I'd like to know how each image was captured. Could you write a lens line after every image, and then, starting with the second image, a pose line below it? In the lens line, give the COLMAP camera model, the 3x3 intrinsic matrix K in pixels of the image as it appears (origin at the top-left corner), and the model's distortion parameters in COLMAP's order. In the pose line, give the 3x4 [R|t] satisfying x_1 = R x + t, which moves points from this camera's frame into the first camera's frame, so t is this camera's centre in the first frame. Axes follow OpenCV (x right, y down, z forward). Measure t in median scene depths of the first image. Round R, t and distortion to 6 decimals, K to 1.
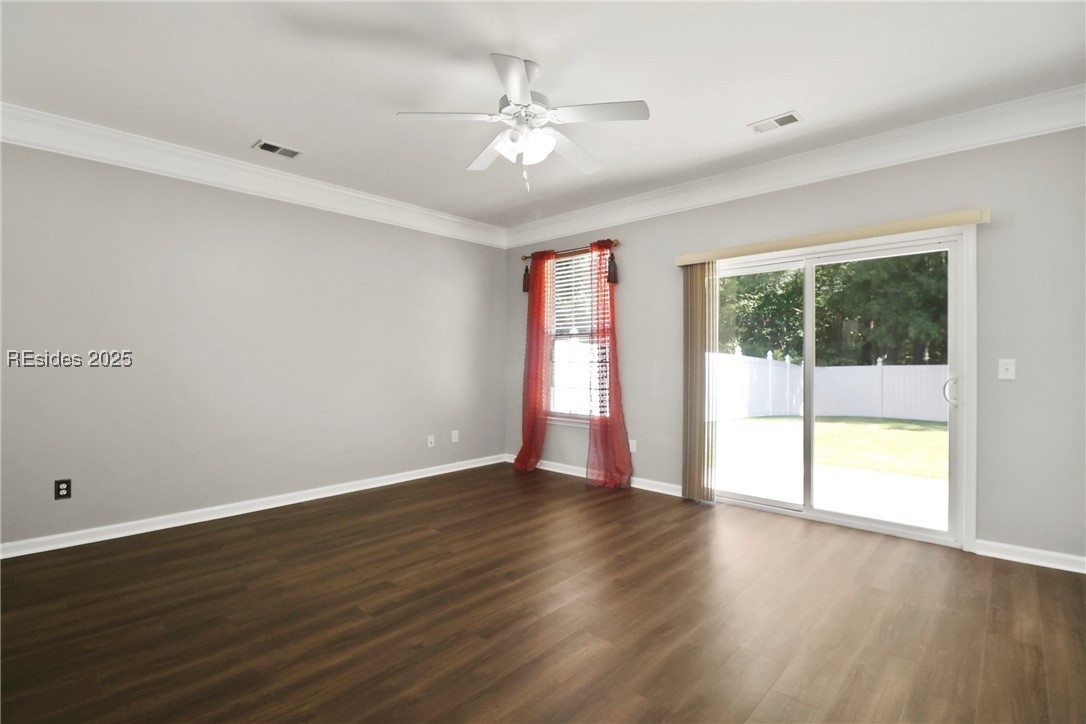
lens RADIAL K [[508.5, 0, 534.3], [0, 508.5, 358.9], [0, 0, 1]] dist [-0.005297, -0.009017]
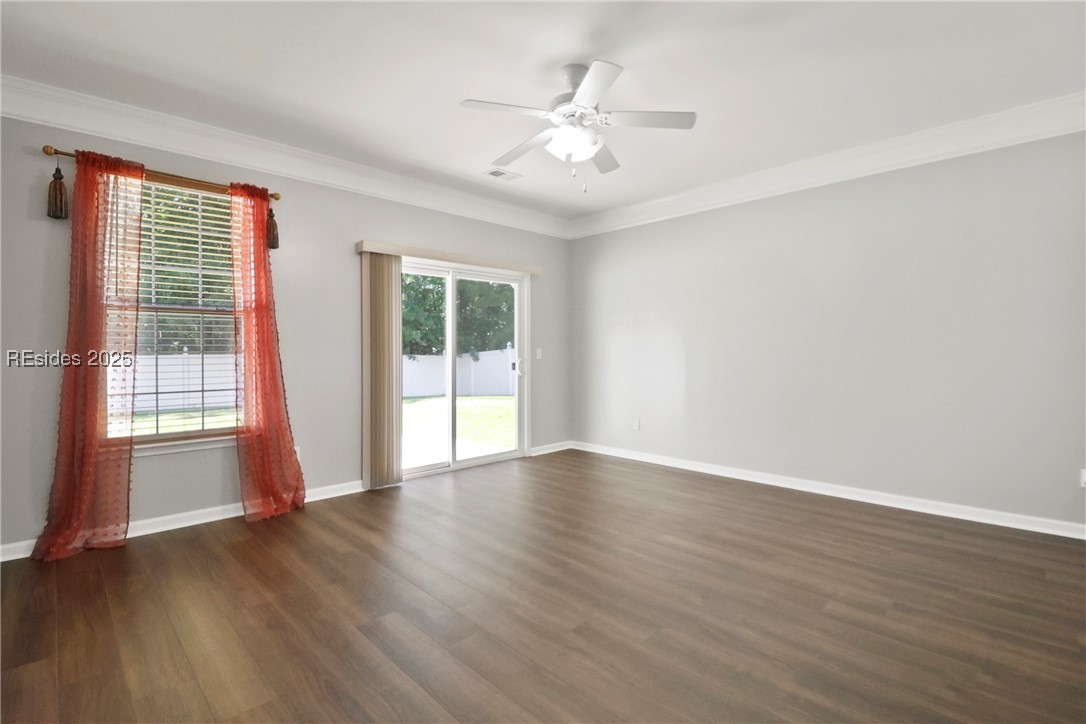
lens RADIAL K [[508.5, 0, 534.2], [0, 508.5, 360.5], [0, 0, 1]] dist [-0.005297, -0.009017]
pose [[0.047182, -0.019736, 0.998691, -0.669855], [0.000422, 0.999805, 0.019738, 0.004733], [-0.998886, -0.000510, 0.047181, 0.645509]]
